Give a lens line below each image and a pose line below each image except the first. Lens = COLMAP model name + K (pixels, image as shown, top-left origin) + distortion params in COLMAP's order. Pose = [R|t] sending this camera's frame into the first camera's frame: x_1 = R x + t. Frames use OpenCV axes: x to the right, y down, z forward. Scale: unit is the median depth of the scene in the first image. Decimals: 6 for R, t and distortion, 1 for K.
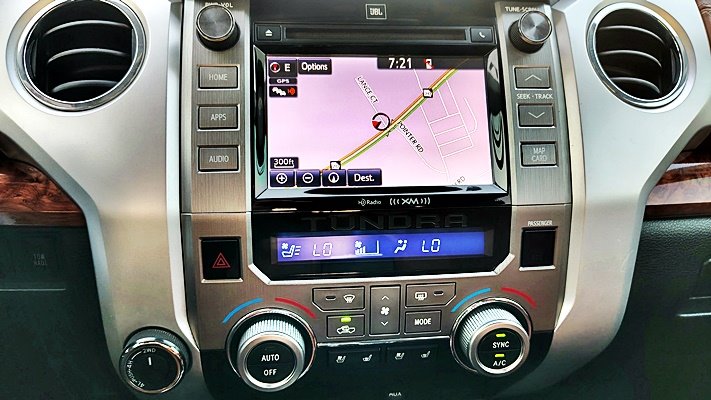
lens RADIAL K [[520.1, 0, 353.5], [0, 520.1, 201.7], [0, 0, 1]] dist [0.002756, -0.006984]
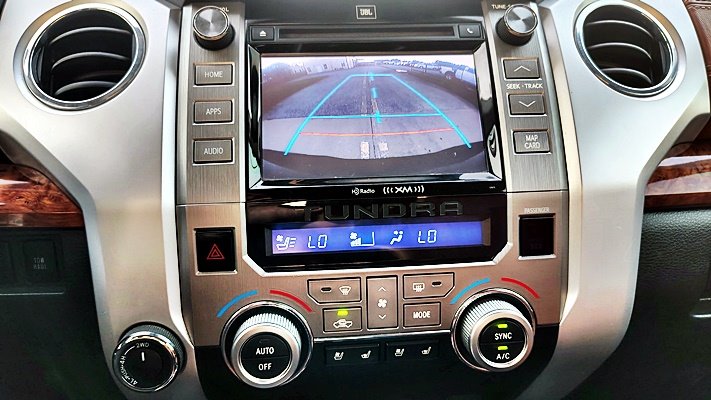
lens RADIAL K [[520.1, 0, 353.5], [0, 520.1, 201.7], [0, 0, 1]] dist [0.002756, -0.006984]
pose [[0.999308, -0.025014, -0.027511, 0.038041], [0.022148, 0.994743, -0.099978, 0.116180], [0.029868, 0.099299, 0.994609, 0.005295]]
